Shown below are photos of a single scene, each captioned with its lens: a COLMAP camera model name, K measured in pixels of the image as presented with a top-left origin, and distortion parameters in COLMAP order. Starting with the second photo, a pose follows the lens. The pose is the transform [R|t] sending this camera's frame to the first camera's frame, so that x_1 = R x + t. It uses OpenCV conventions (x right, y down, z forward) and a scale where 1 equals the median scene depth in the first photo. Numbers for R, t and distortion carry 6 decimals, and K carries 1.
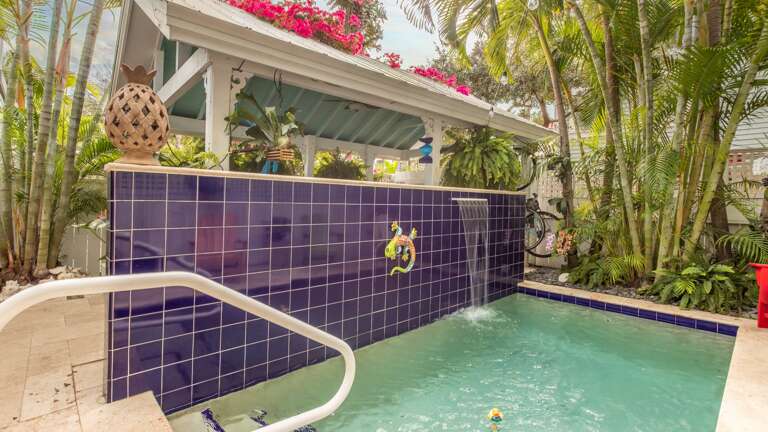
lens RADIAL K [[374.3, 0, 384.0], [0, 374.3, 216.0], [0, 0, 1]] dist [0.000807, 0.000051]
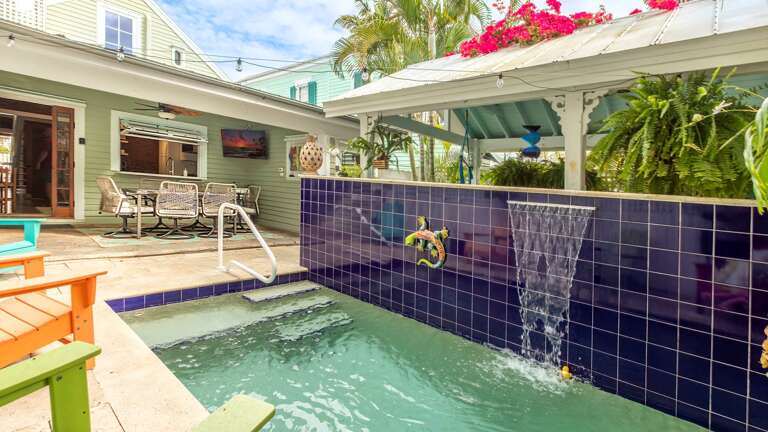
lens RADIAL K [[348.6, 0, 381.3], [0, 348.6, 205.8], [0, 0, 1]] dist [0.000229, 0.000045]
pose [[0.084417, 0.013755, -0.996336, 0.900716], [-0.136603, 0.990624, 0.002102, -0.001728], [0.987022, 0.135925, 0.085505, 0.682390]]
